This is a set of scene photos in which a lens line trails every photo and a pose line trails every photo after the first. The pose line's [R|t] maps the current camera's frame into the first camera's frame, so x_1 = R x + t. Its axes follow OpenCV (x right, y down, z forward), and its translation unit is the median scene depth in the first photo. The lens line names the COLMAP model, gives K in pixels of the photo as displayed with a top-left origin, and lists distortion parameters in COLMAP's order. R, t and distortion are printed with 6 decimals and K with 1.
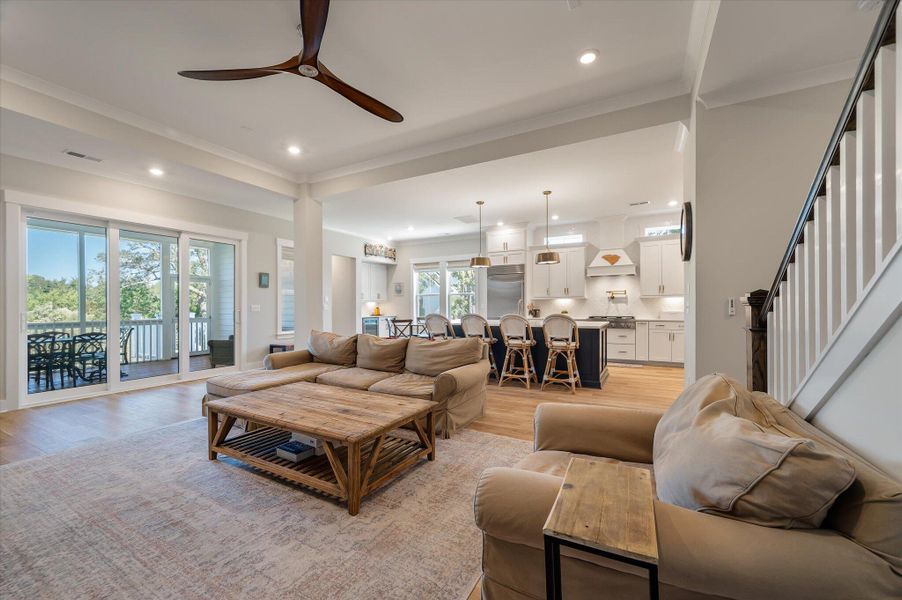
lens RADIAL K [[363.8, 0, 463.8], [0, 363.8, 305.3], [0, 0, 1]] dist [0.000730, 0.000253]
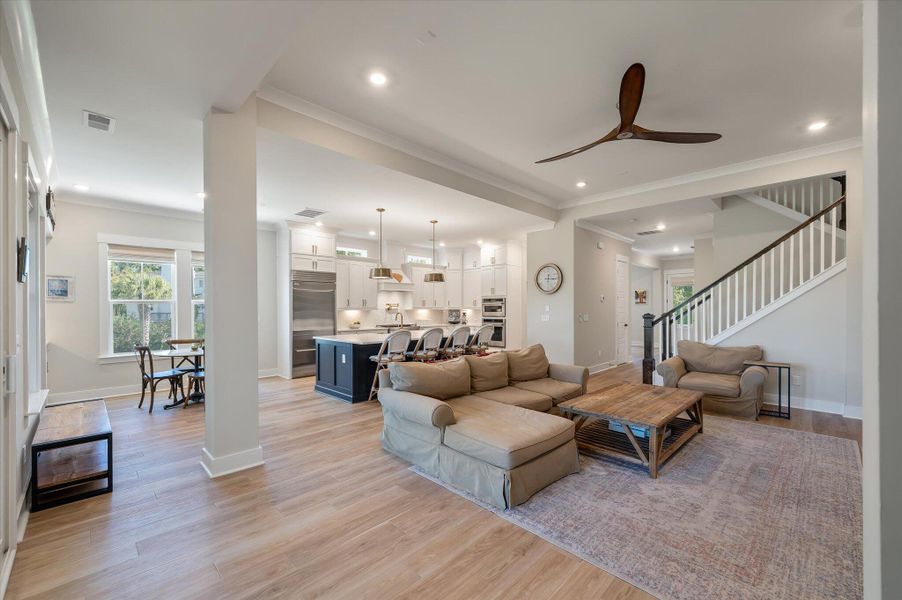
lens RADIAL K [[363.8, 0, 463.8], [0, 363.8, 305.3], [0, 0, 1]] dist [0.000730, 0.000253]
pose [[0.275597, 0.010314, 0.961218, -1.760352], [0.001111, 0.999938, -0.011048, -0.052309], [-0.961273, 0.004113, 0.275568, 1.180632]]
